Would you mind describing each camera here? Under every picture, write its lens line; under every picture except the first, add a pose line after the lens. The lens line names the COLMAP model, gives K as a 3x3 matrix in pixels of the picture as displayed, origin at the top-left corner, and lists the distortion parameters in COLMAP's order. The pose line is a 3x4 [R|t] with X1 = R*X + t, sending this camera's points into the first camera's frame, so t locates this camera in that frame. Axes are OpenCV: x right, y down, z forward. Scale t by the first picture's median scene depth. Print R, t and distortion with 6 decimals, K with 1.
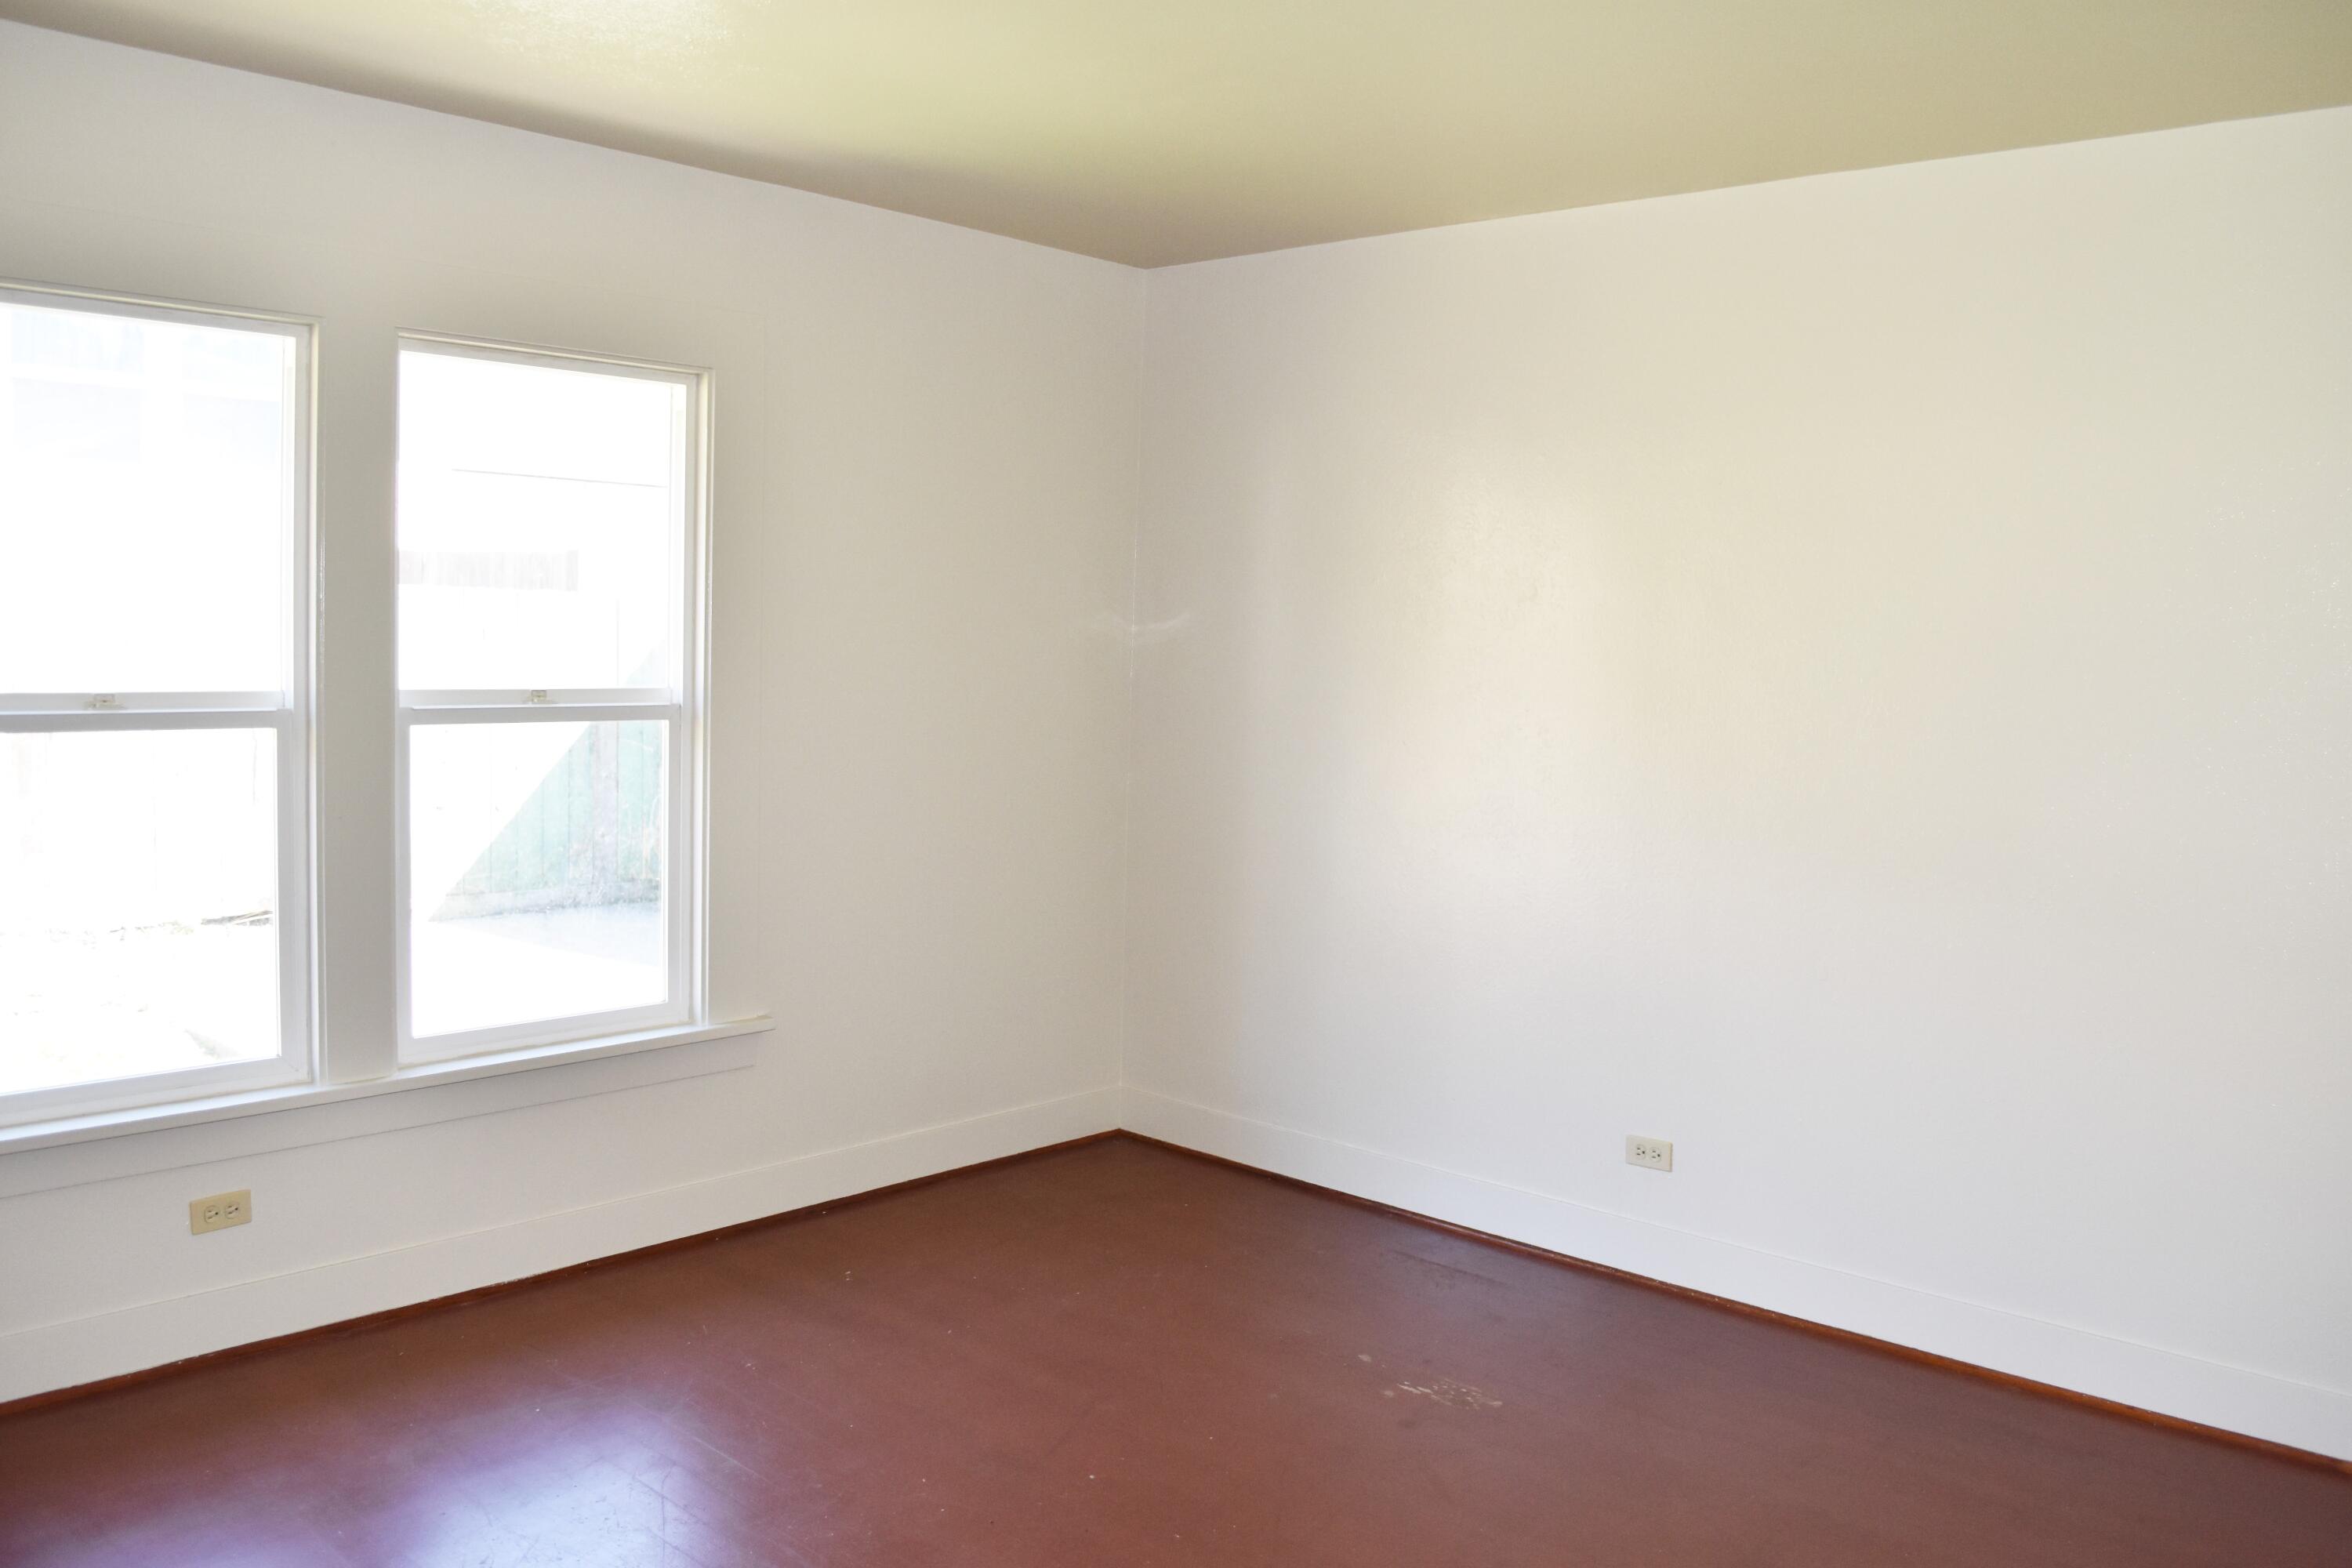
lens RADIAL K [[1905.4, 0, 1176.0], [0, 1905.4, 784.0], [0, 0, 1]] dist [-0.073134, 0.003438]
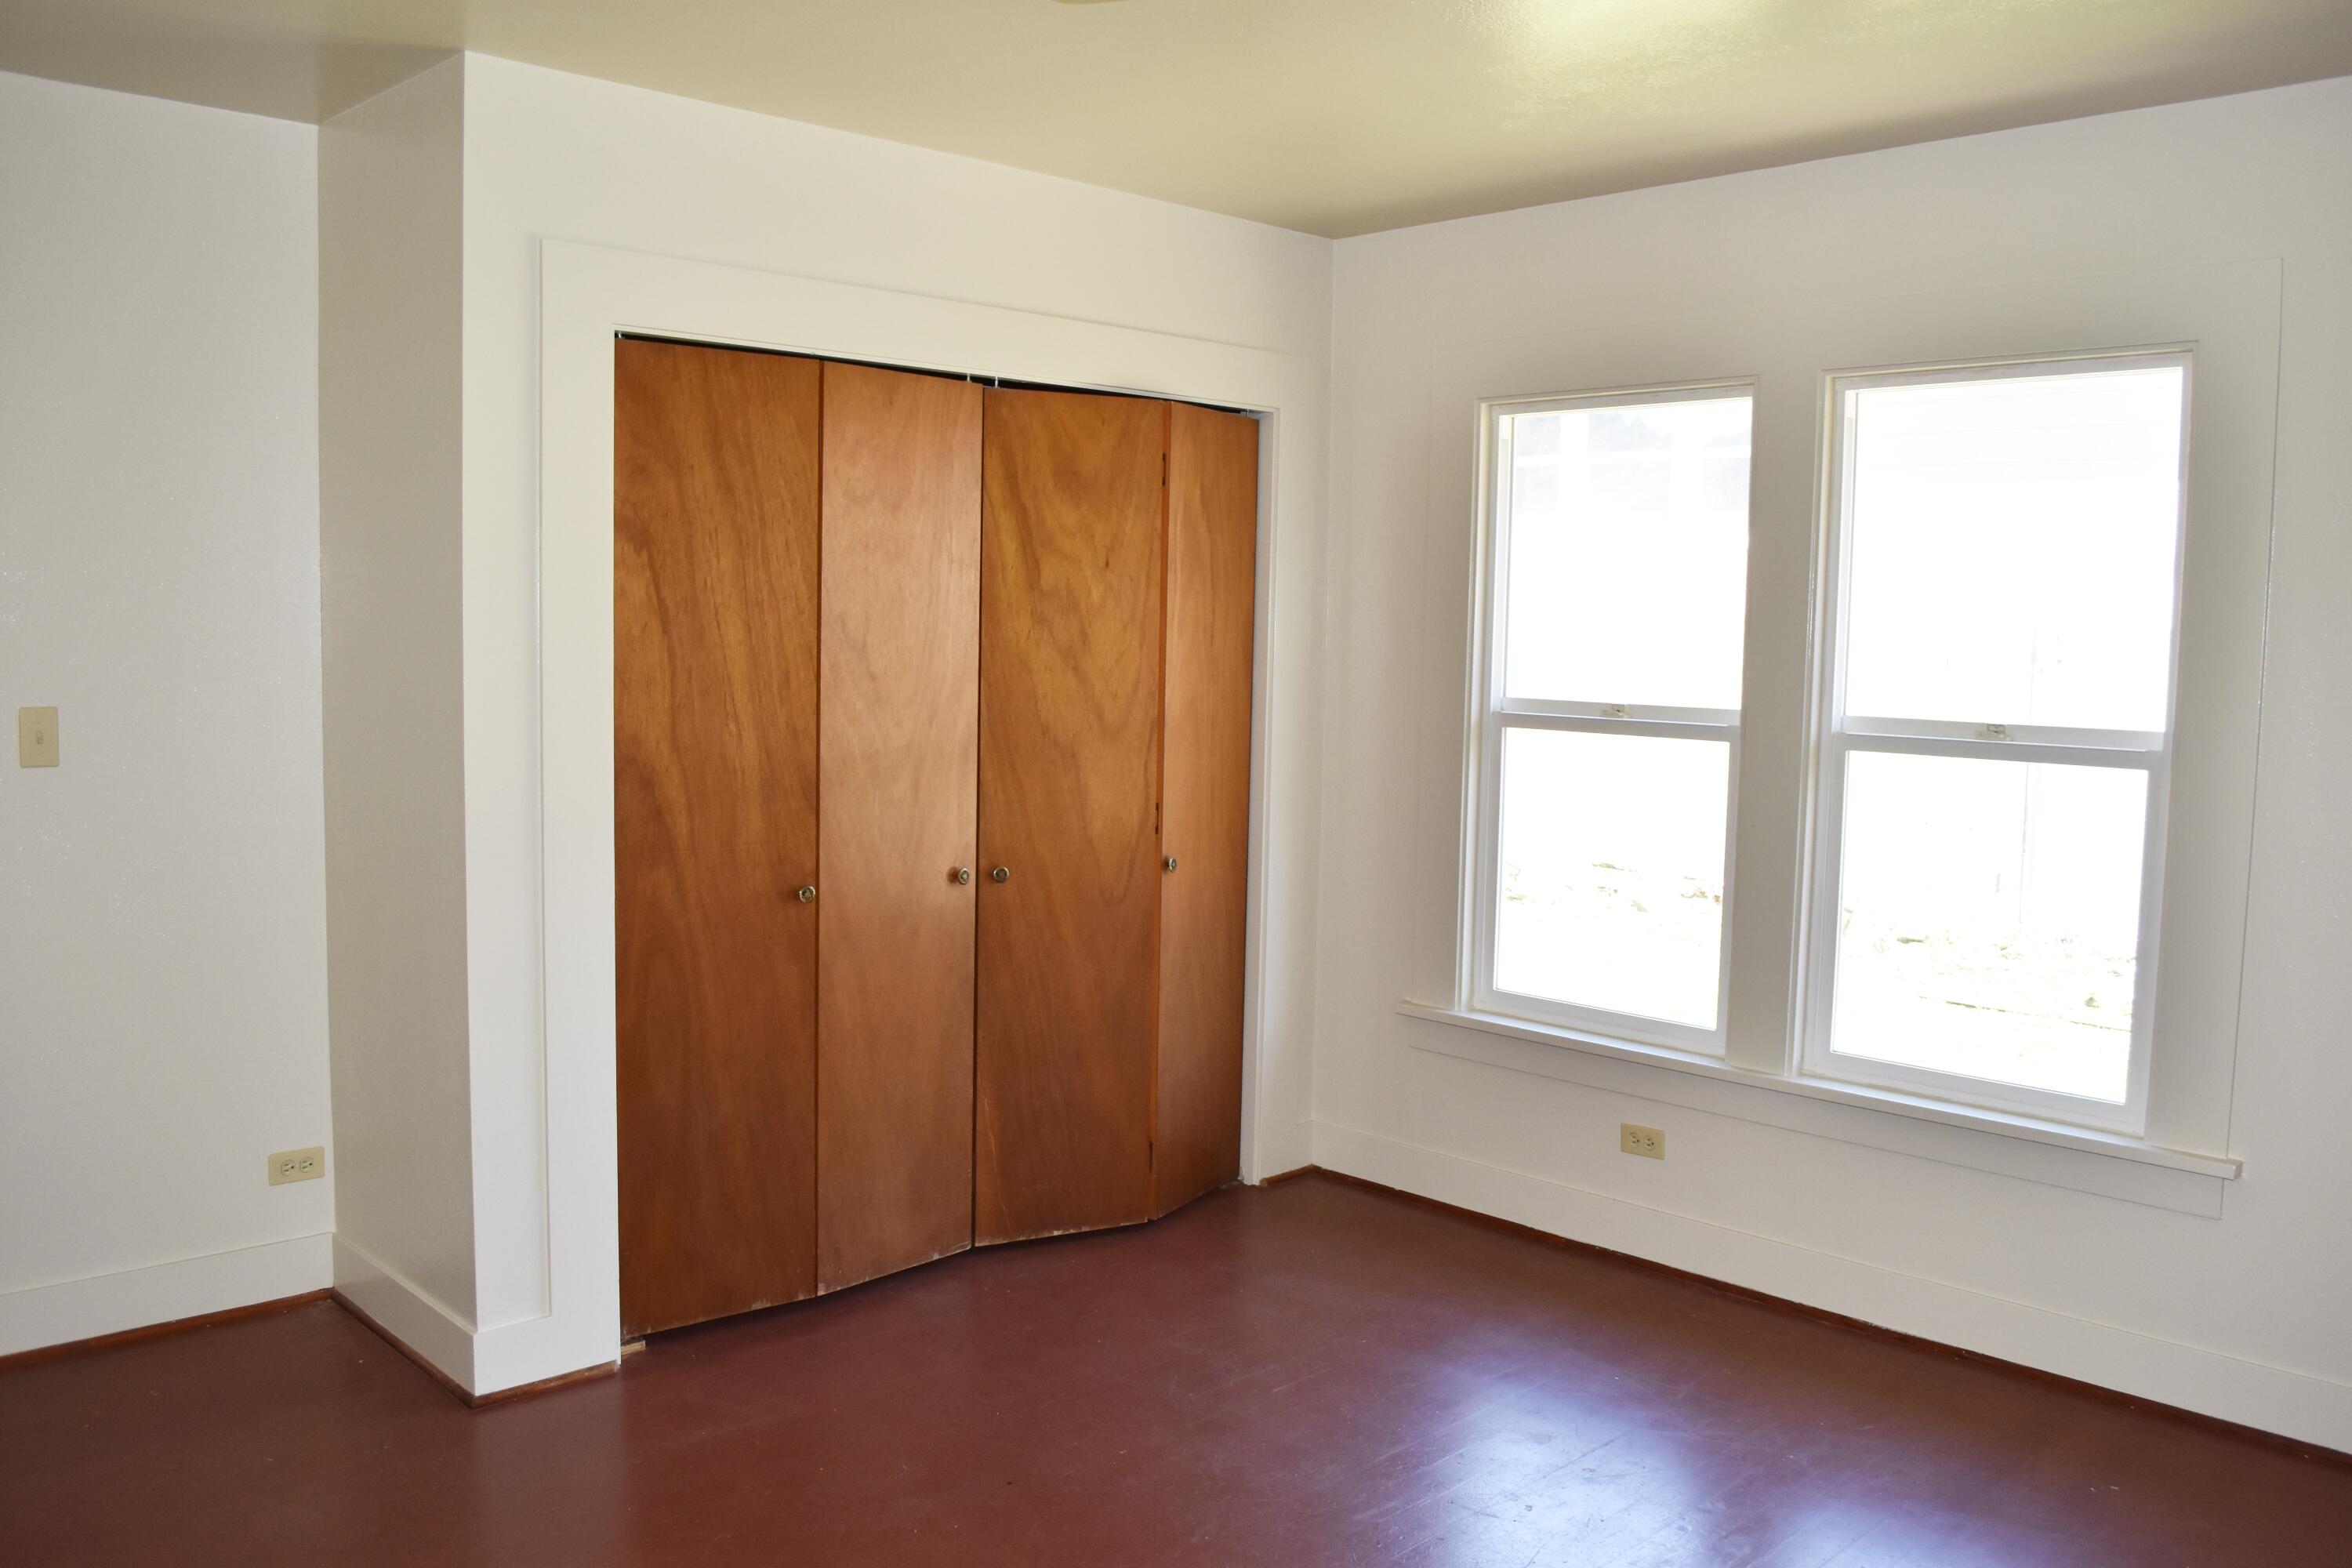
lens RADIAL K [[1905.4, 0, 1176.0], [0, 1905.4, 784.0], [0, 0, 1]] dist [-0.073134, 0.003438]
pose [[-0.062497, 0.055730, -0.996488, 0.647659], [-0.099424, 0.993126, 0.061777, -0.039809], [0.993081, 0.102936, -0.056526, 0.688956]]
